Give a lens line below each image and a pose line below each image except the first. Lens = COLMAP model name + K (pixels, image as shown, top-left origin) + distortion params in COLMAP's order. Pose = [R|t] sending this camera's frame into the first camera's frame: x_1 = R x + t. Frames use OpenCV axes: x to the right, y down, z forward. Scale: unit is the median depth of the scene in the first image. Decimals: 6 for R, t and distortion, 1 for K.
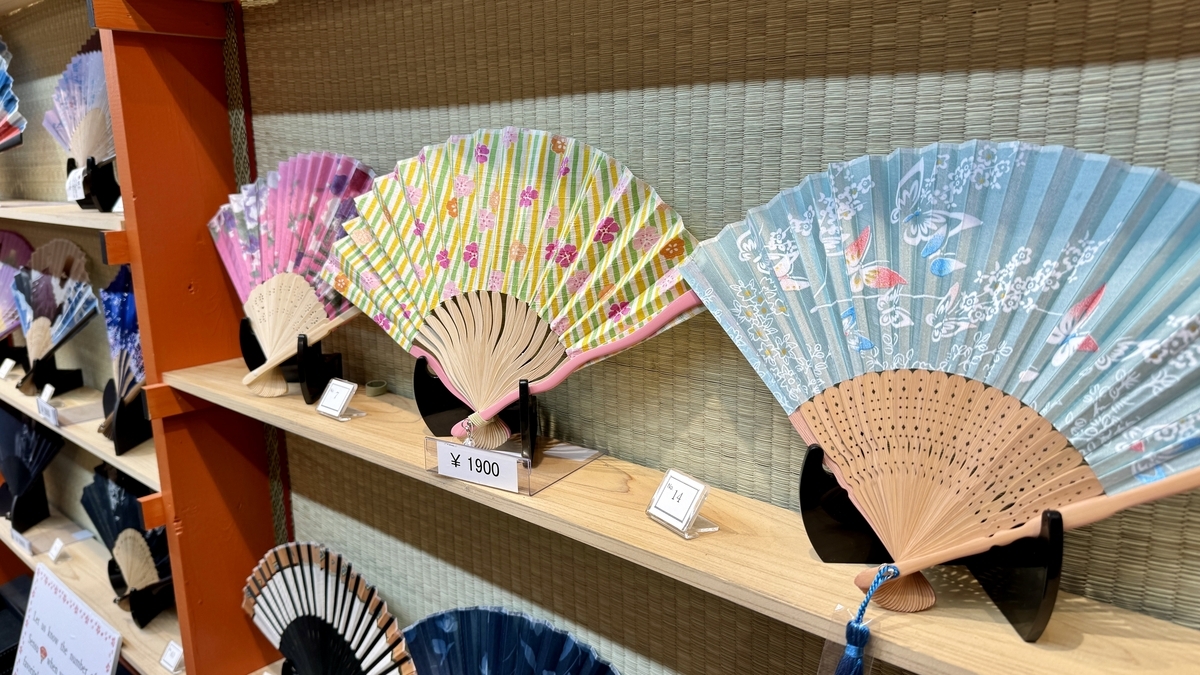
lens RADIAL K [[860.5, 0, 553.2], [0, 860.5, 352.3], [0, 0, 1]] dist [0.122282, -0.217966]
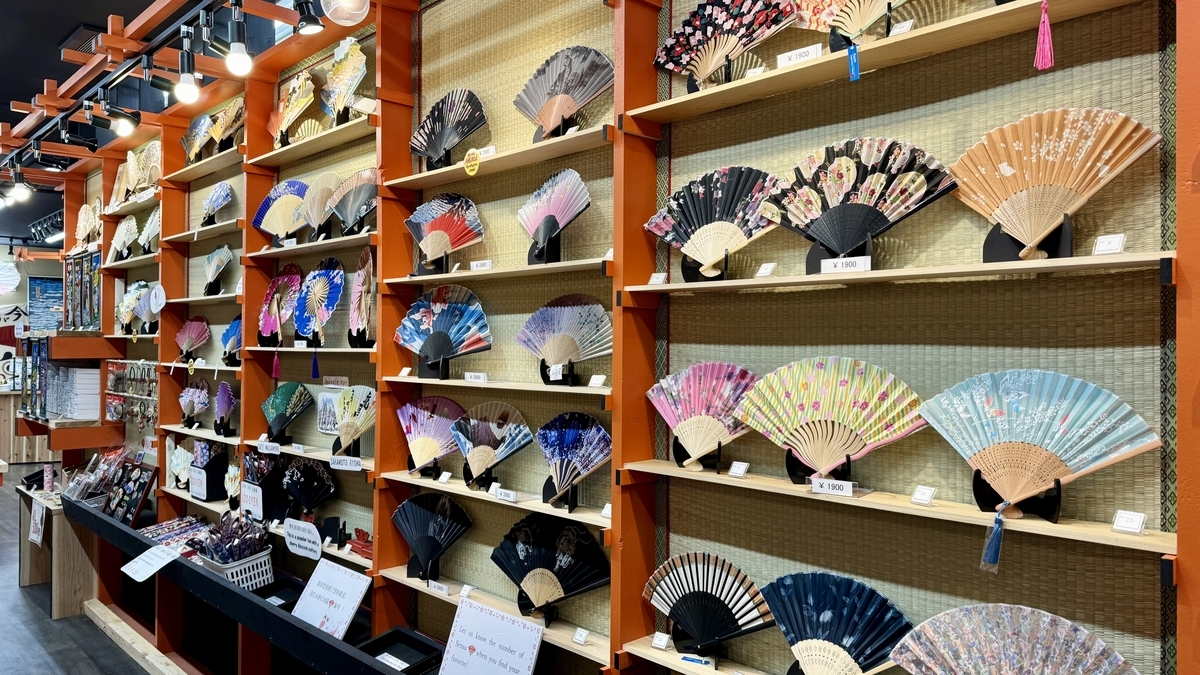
lens RADIAL K [[860.5, 0, 553.2], [0, 860.5, 352.3], [0, 0, 1]] dist [0.122282, -0.217966]
pose [[0.997216, 0.027015, -0.069501, -0.748184], [-0.041699, 0.974736, -0.219435, 0.346690], [0.061817, 0.221722, 0.973148, -1.641398]]
